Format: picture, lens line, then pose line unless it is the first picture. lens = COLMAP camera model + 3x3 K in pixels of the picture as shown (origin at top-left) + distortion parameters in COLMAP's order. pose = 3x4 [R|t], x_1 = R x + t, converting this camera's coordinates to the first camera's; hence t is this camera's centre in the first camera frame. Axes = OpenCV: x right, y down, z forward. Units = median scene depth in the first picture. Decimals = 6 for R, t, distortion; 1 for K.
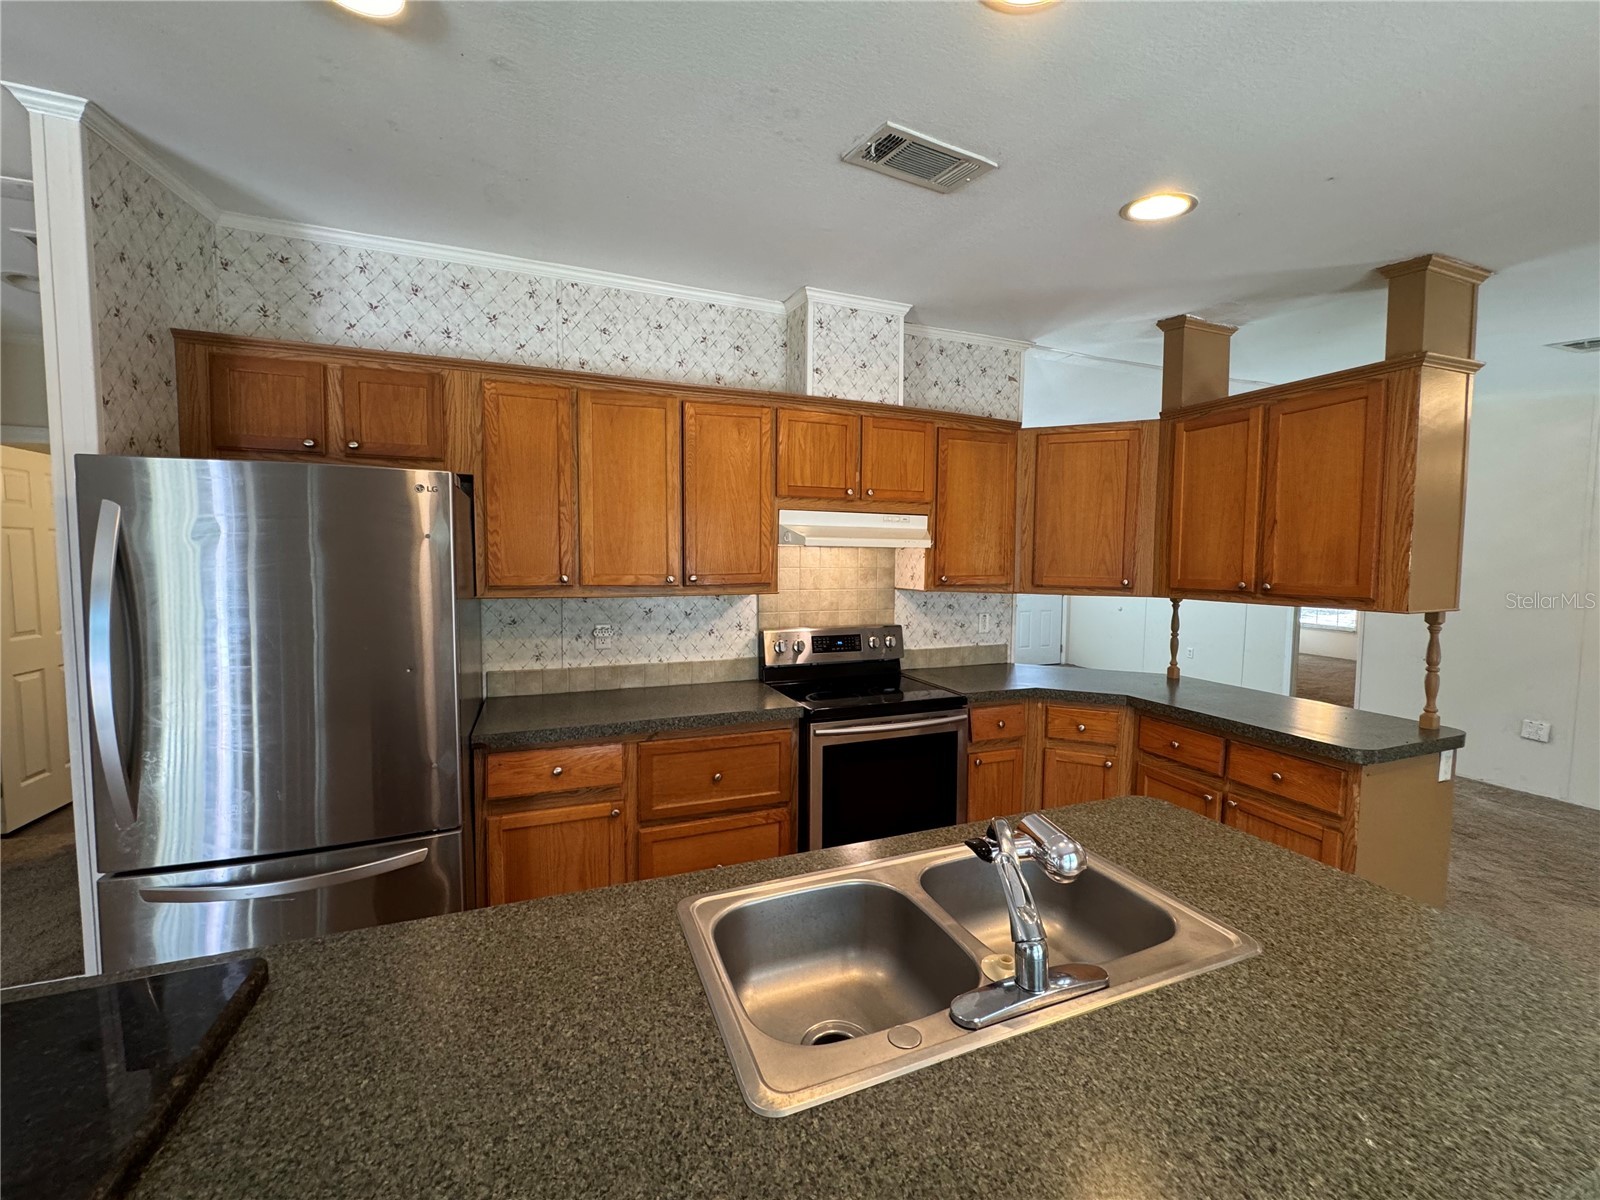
lens RADIAL K [[640.0, 0, 800.9], [0, 640.0, 596.1], [0, 0, 1]] dist [-0.001817, -0.000061]
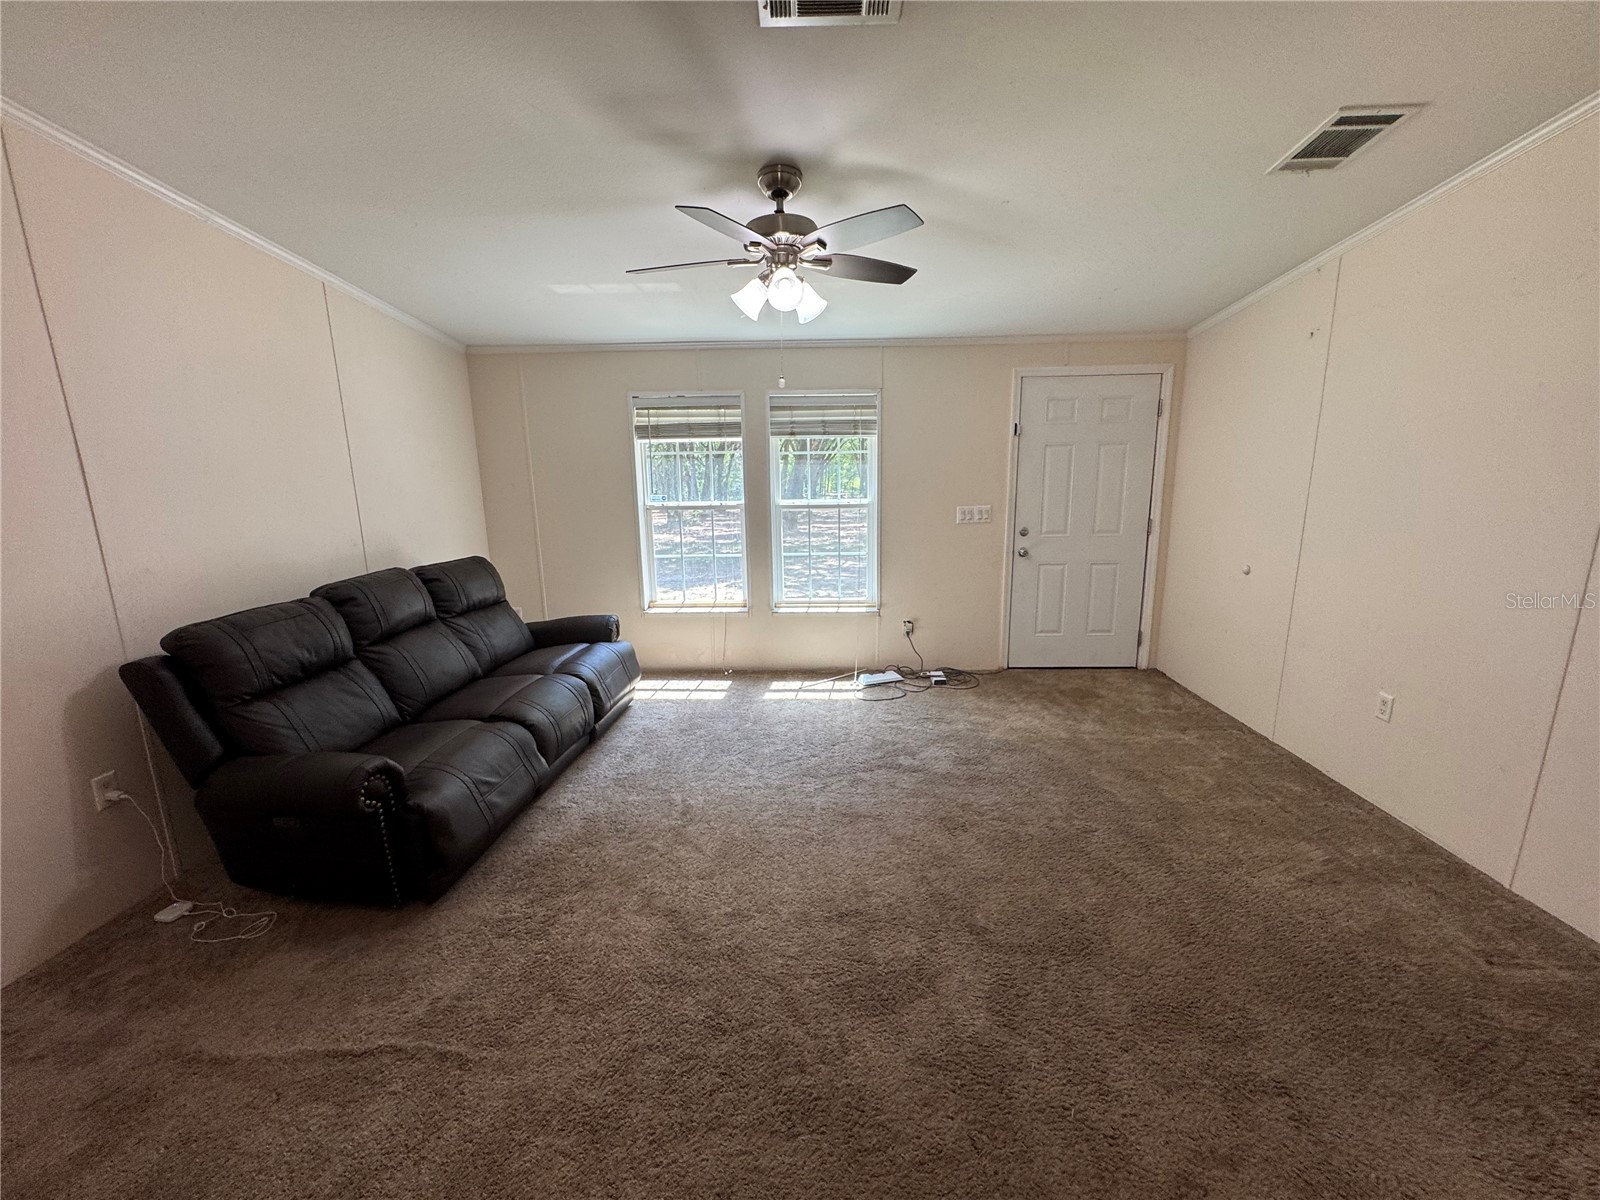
lens RADIAL K [[640.0, 0, 800.9], [0, 640.0, 596.1], [0, 0, 1]] dist [-0.001817, -0.000061]
pose [[0.914245, 0.057349, -0.401082, 1.115622], [-0.002157, 0.990607, 0.136725, -0.059194], [0.405155, -0.124135, 0.905781, 1.346486]]
